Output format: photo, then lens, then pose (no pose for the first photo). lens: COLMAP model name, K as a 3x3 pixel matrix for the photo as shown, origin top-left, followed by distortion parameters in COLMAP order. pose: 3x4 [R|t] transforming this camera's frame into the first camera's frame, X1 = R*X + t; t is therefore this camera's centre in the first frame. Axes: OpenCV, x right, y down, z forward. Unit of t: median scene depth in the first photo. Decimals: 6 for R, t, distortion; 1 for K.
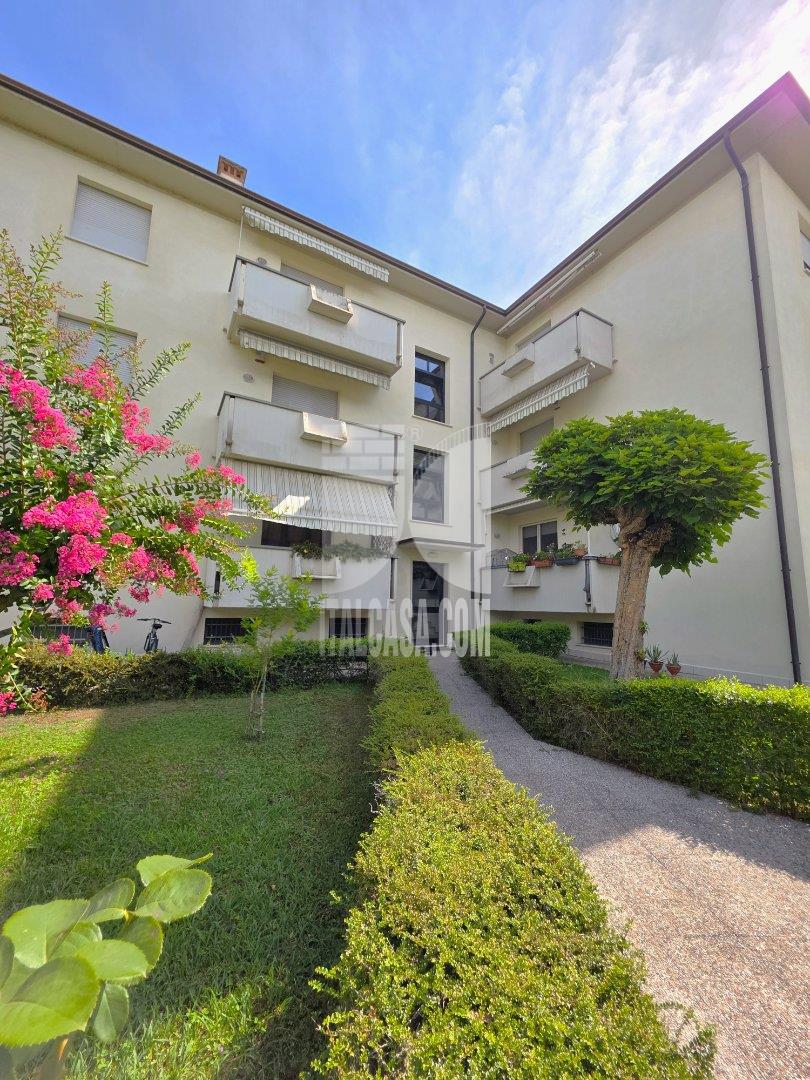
lens RADIAL K [[423.6, 0, 405.0], [0, 423.6, 540.0], [0, 0, 1]] dist [0.001400, 0.000575]
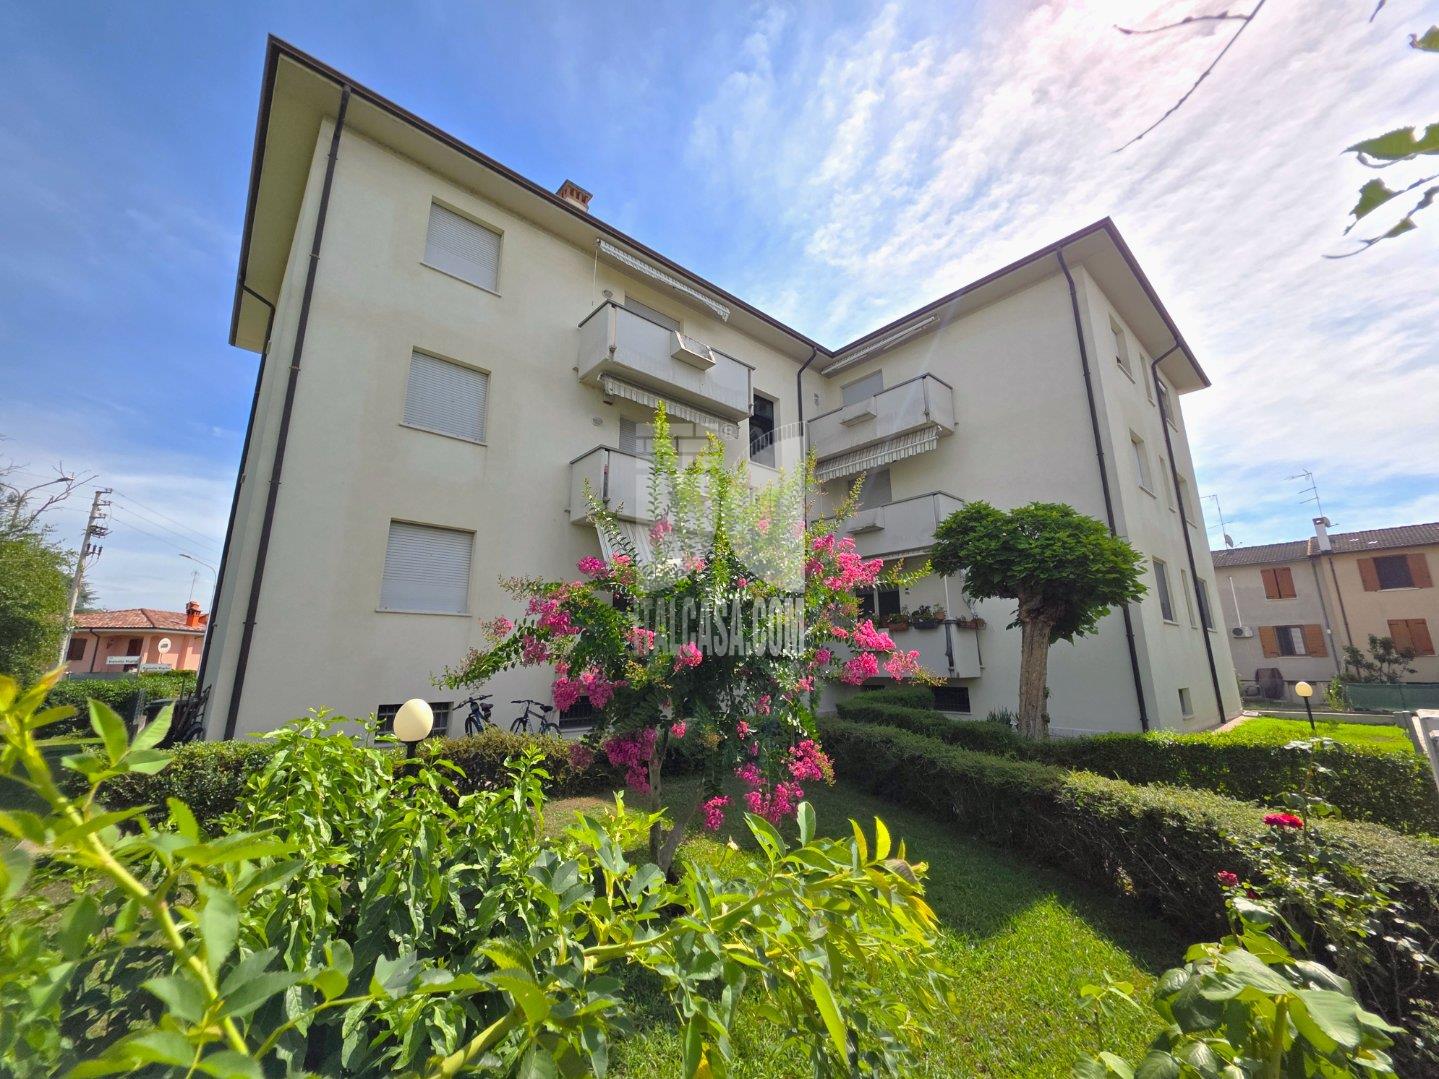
lens RADIAL K [[579.7, 0, 721.5], [0, 579.7, 530.6], [0, 0, 1]] dist [0.014580, -0.000051]
pose [[0.978461, 0.023906, 0.205043, -0.313057], [-0.006469, 0.996335, -0.085295, -0.042309], [-0.206331, 0.082132, 0.975029, -0.203999]]
